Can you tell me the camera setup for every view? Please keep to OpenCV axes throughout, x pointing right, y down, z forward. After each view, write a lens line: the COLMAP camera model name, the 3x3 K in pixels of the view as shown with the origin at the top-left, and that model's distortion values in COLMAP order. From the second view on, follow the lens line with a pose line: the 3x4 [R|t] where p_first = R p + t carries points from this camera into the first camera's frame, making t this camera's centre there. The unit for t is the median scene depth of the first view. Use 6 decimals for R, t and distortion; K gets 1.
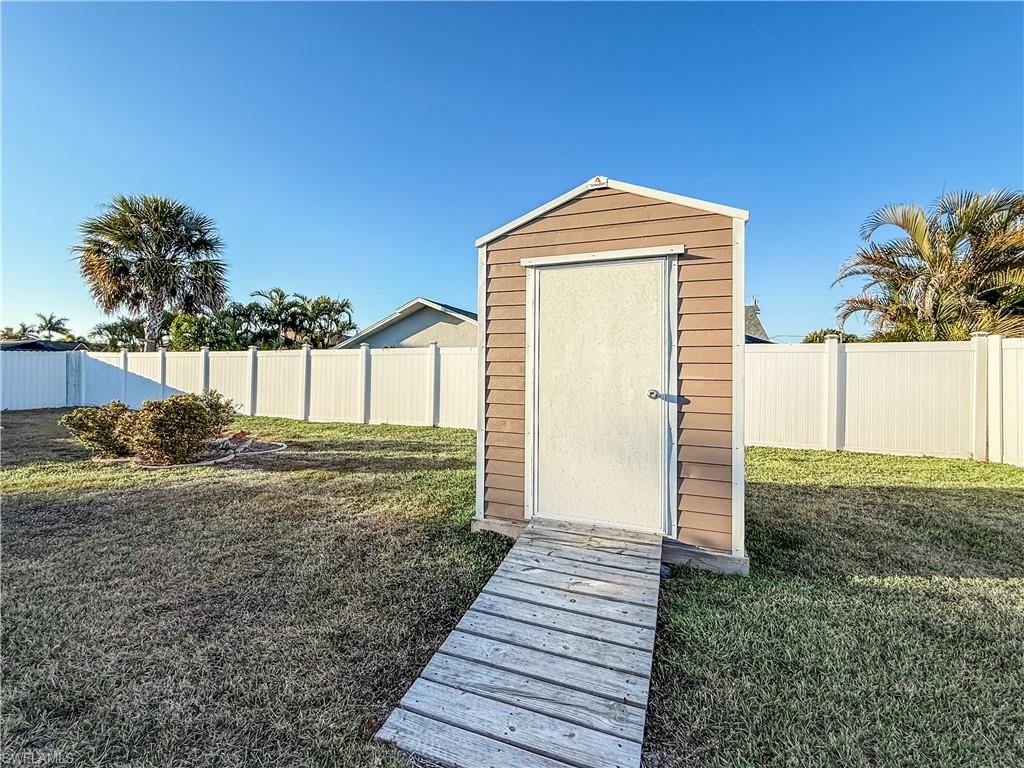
lens RADIAL K [[445.4, 0, 509.5], [0, 445.4, 372.9], [0, 0, 1]] dist [-0.011999, 0.000867]
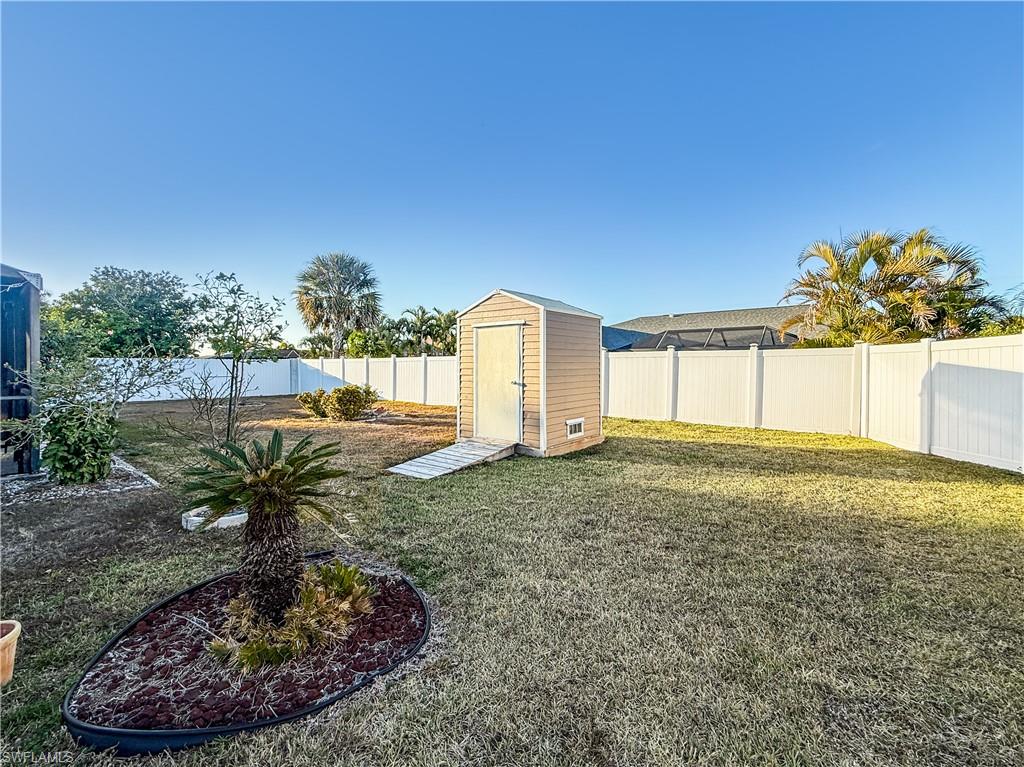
lens RADIAL K [[421.9, 0, 515.1], [0, 421.9, 383.1], [0, 0, 1]] dist [-0.007273, 0.000862]
pose [[0.960354, 0.003475, -0.278761, 0.158030], [0.004863, 0.999561, 0.029214, -0.002744], [0.278740, -0.029411, 0.959916, -0.191079]]
